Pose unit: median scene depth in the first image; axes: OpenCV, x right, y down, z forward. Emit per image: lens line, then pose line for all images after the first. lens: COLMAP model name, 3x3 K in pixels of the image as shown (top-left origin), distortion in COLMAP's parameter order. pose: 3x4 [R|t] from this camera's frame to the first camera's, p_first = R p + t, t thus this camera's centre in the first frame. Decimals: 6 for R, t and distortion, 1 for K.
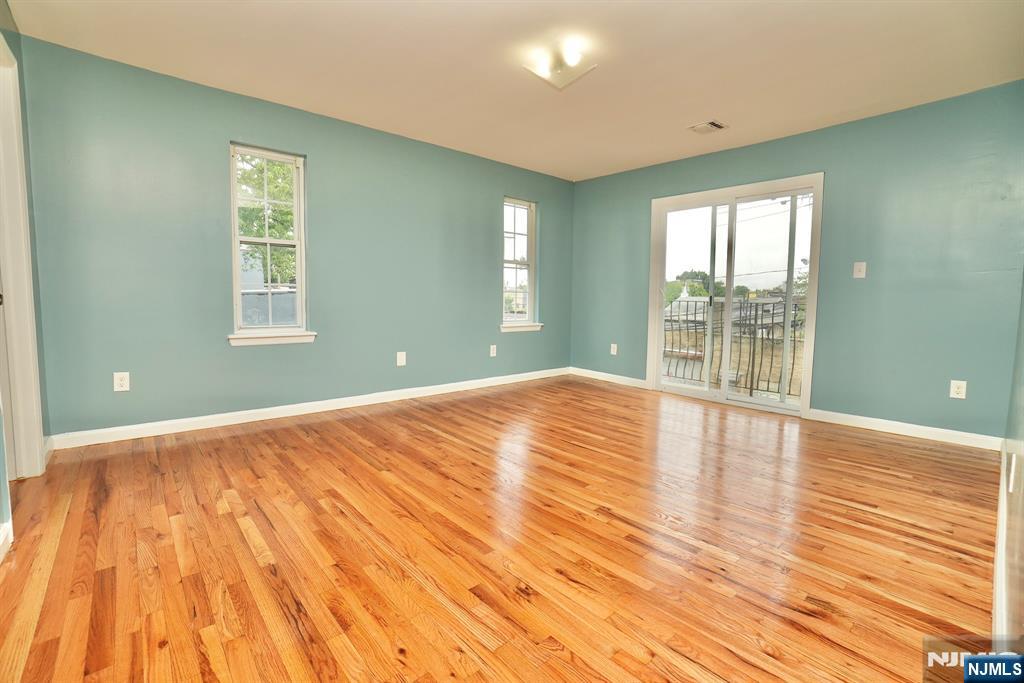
lens RADIAL K [[452.5, 0, 506.8], [0, 452.5, 337.9], [0, 0, 1]] dist [-0.055633, 0.022713]
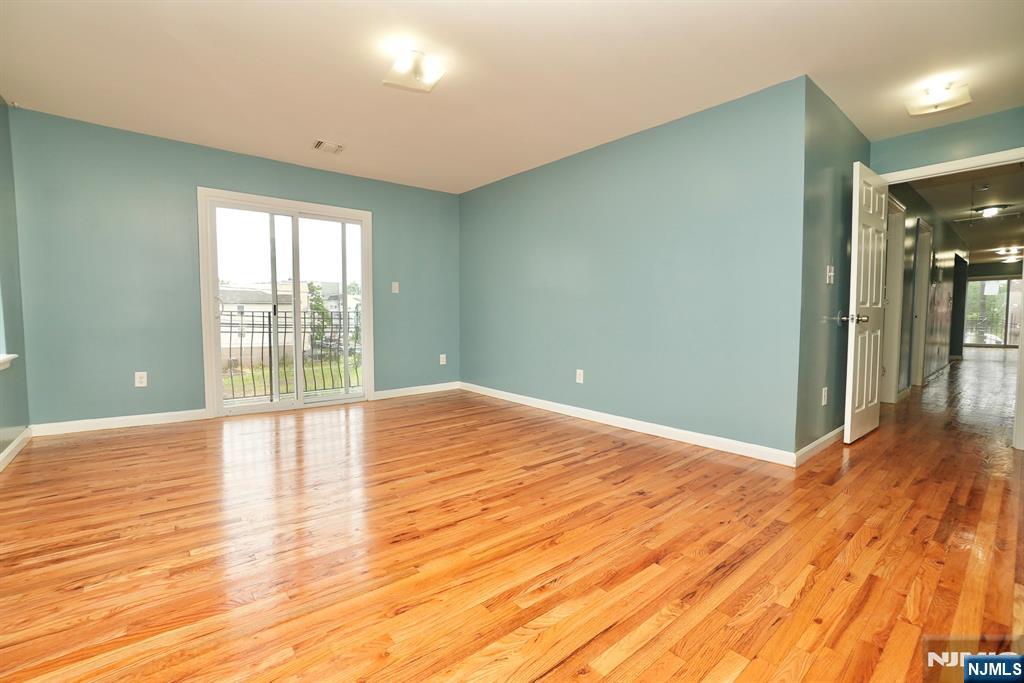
lens RADIAL K [[452.5, 0, 506.8], [0, 452.5, 337.9], [0, 0, 1]] dist [-0.055633, 0.022713]
pose [[0.022010, -0.067146, 0.997500, -1.068874], [0.082678, 0.994447, 0.065116, -0.089323], [-0.996333, 0.081038, 0.027439, 0.972748]]
